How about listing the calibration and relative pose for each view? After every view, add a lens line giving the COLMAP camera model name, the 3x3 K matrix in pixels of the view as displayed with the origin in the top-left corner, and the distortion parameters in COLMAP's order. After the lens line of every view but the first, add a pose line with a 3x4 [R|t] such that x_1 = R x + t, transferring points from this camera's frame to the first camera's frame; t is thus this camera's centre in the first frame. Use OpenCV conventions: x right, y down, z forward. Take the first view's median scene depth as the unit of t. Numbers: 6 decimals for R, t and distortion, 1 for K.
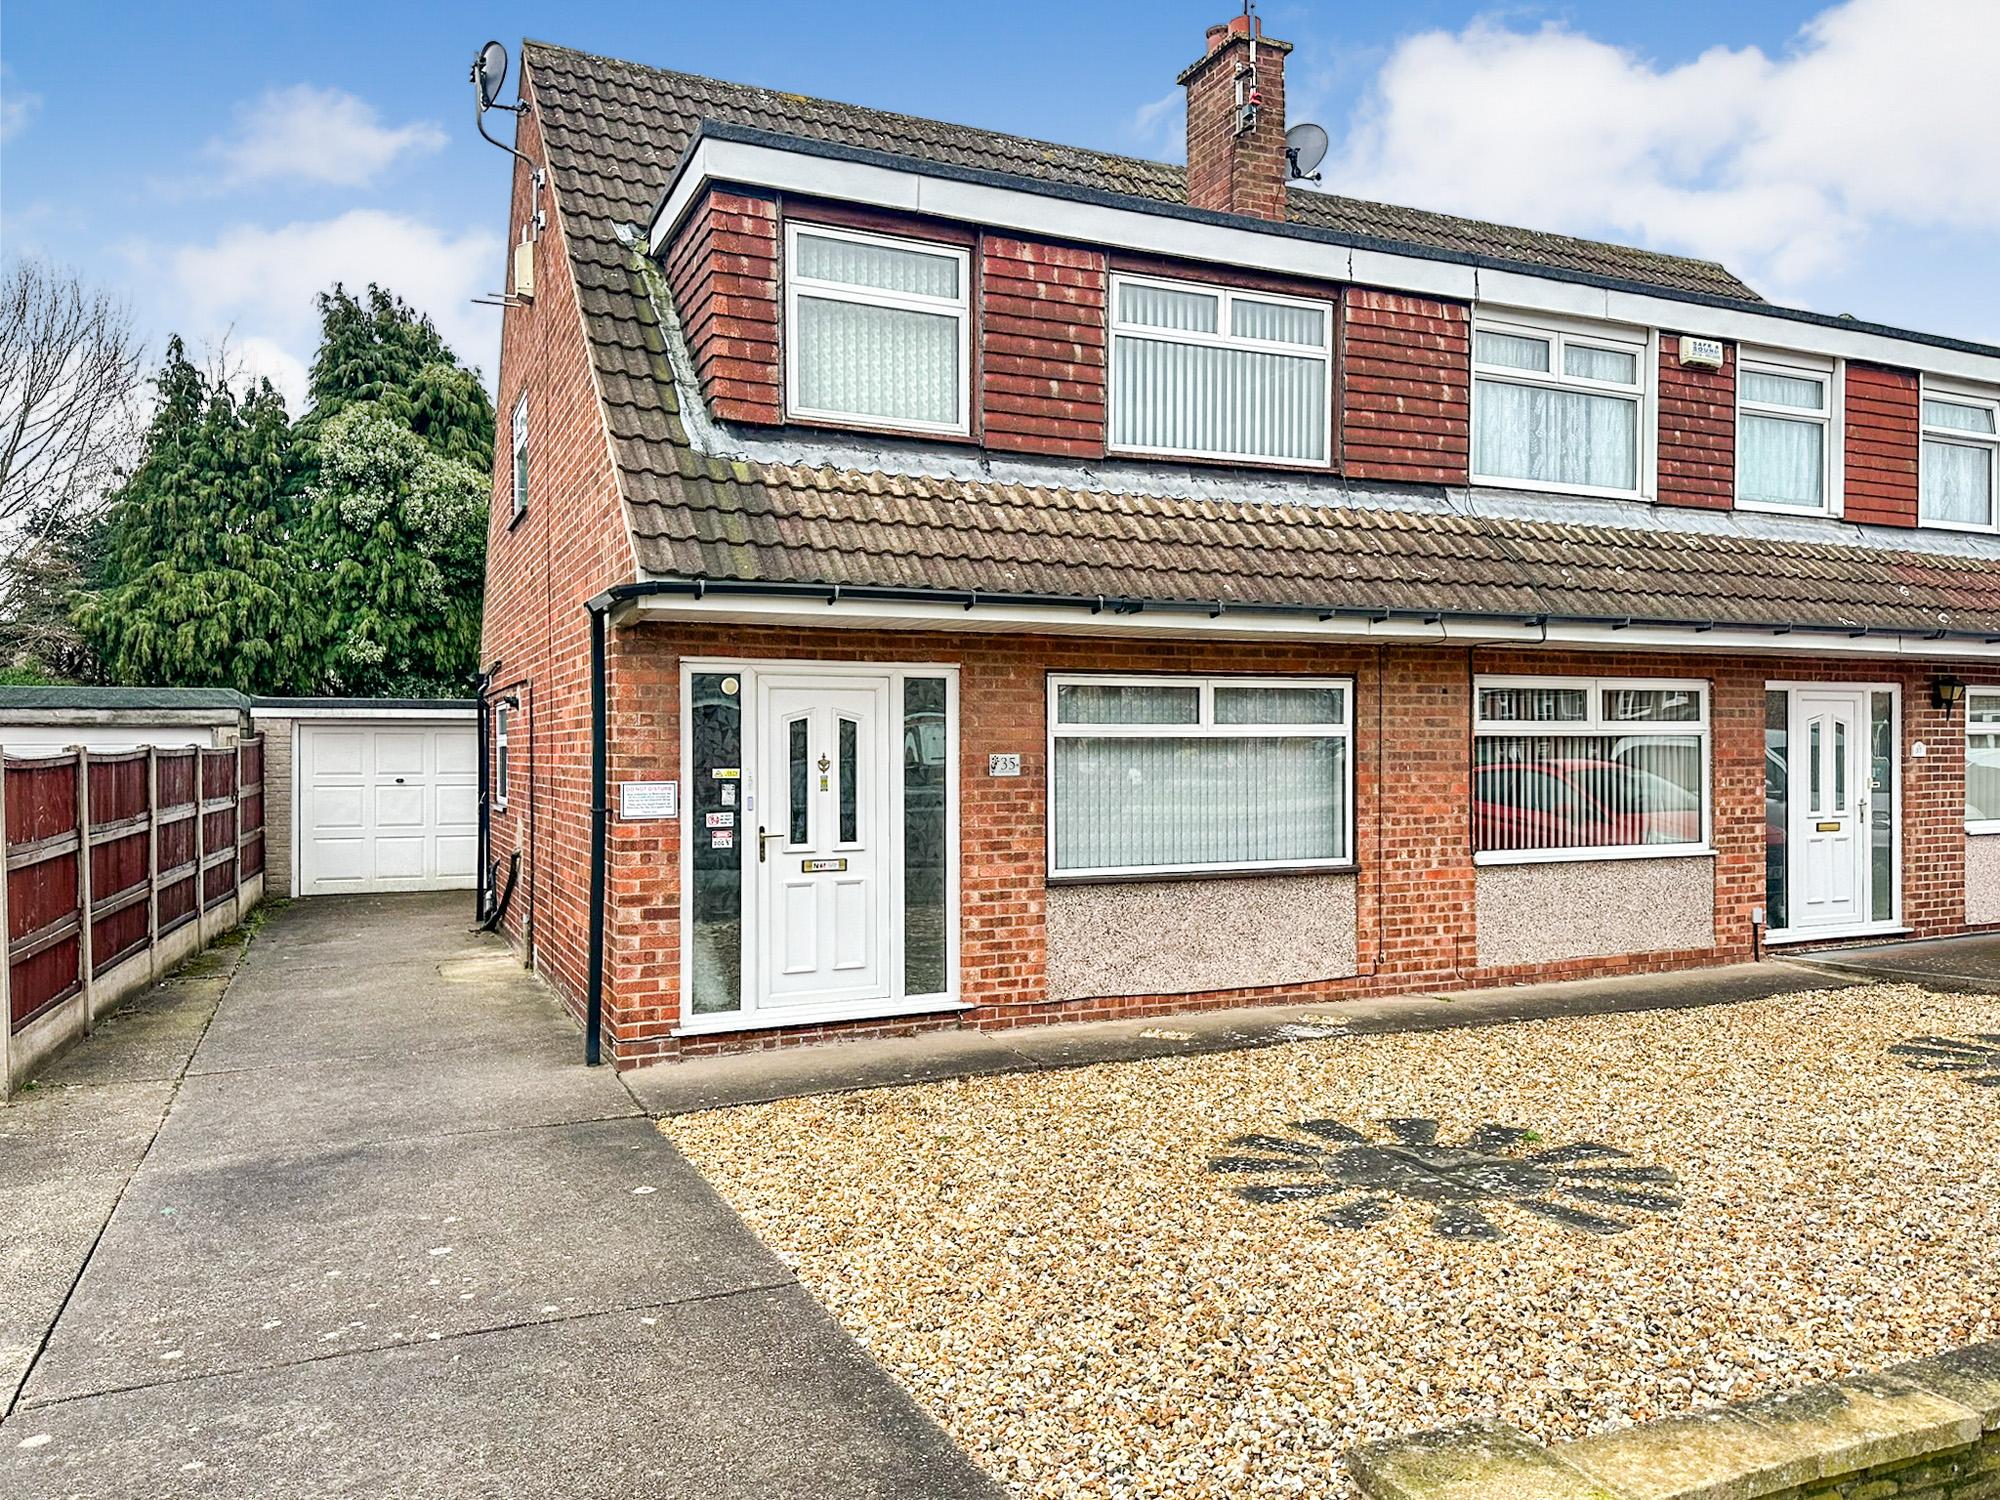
lens RADIAL K [[1393.7, 0, 1000.0], [0, 1393.7, 750.0], [0, 0, 1]] dist [0.001973, 0.001290]
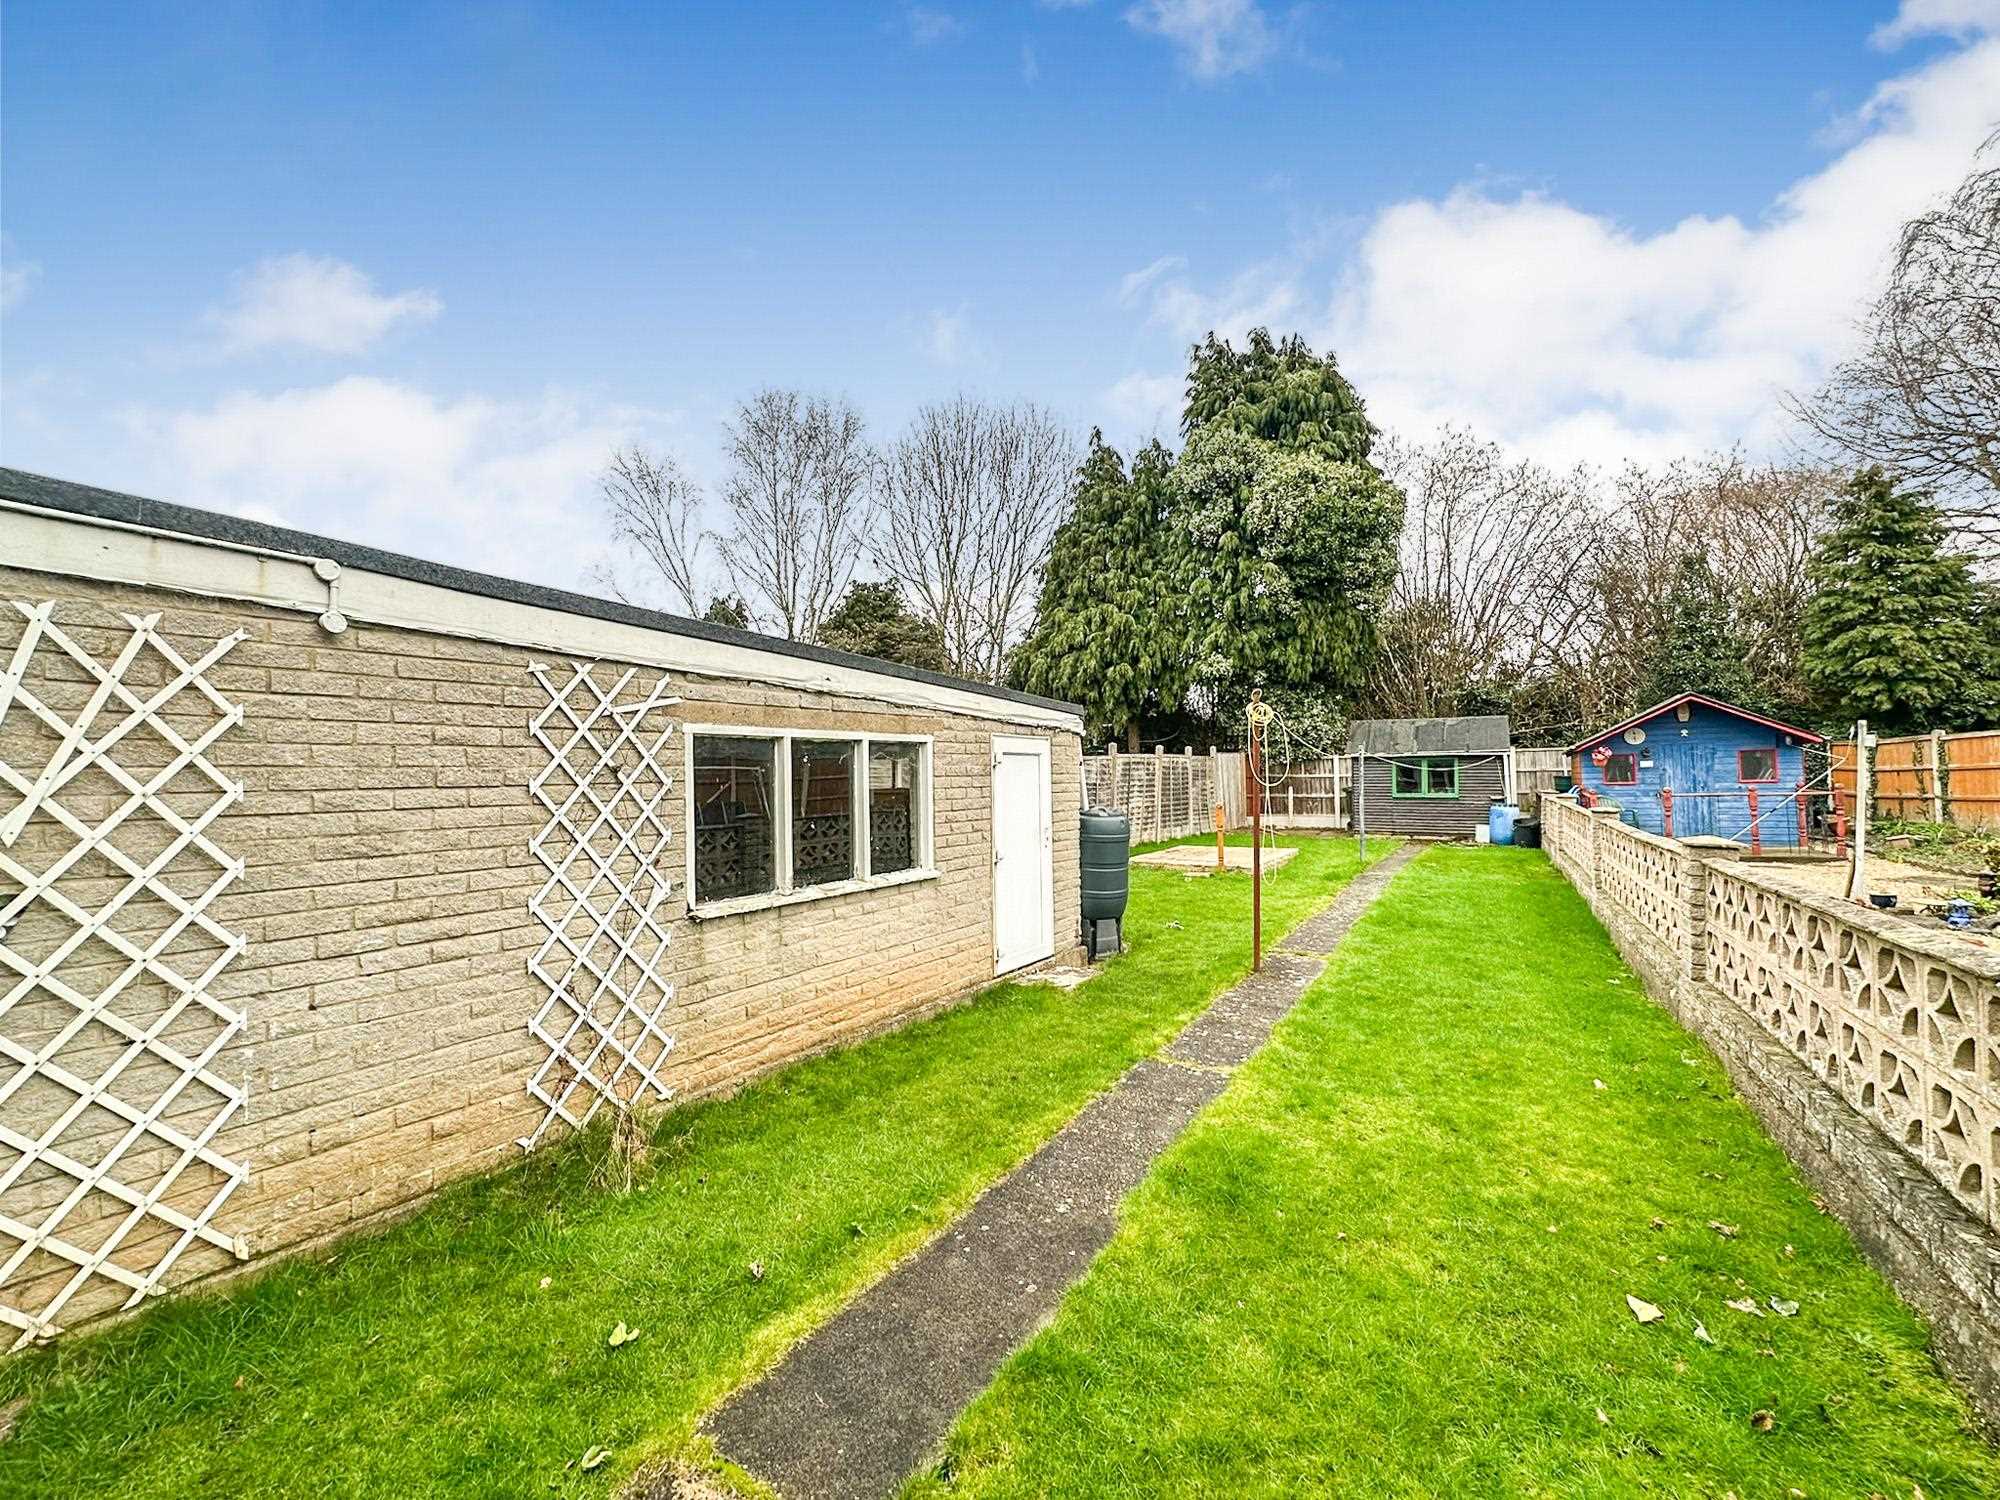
lens RADIAL K [[820.5, 0, 997.4], [0, 820.5, 741.6], [0, 0, 1]] dist [0.000626, -0.000129]
pose [[0.577407, -0.040844, -0.815434, -0.069036], [0.003475, 0.998862, -0.047571, 0.010471], [0.816449, 0.024634, 0.576891, 0.531938]]
